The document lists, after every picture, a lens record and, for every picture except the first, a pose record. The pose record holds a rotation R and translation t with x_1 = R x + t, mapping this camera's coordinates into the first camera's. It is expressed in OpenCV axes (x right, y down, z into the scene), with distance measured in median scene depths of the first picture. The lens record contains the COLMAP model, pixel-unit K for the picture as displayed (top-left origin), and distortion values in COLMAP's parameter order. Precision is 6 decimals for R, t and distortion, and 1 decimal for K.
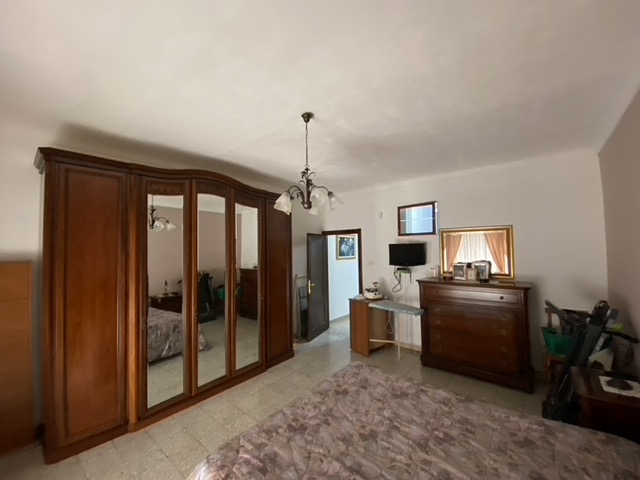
lens RADIAL K [[261.7, 0, 318.4], [0, 261.7, 239.7], [0, 0, 1]] dist [-0.011969, -0.004419]
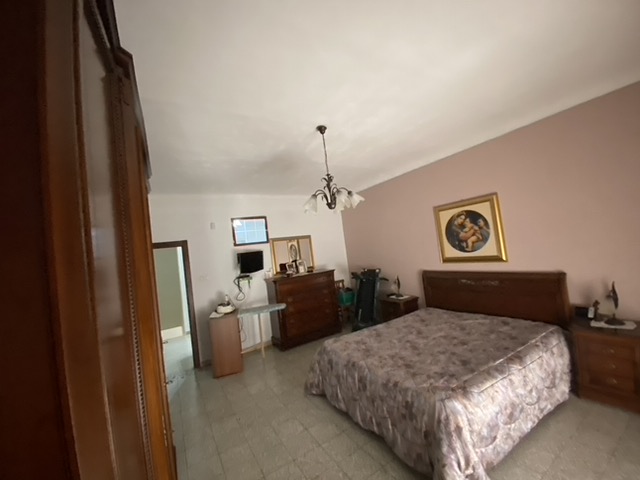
lens RADIAL K [[261.7, 0, 316.5], [0, 261.7, 237.0], [0, 0, 1]] dist [-0.011969, -0.004419]
pose [[0.337441, 0.015950, 0.941212, -0.630941], [0.082639, 0.995494, -0.046498, 0.027241], [-0.937712, 0.093471, 0.334602, 0.376951]]
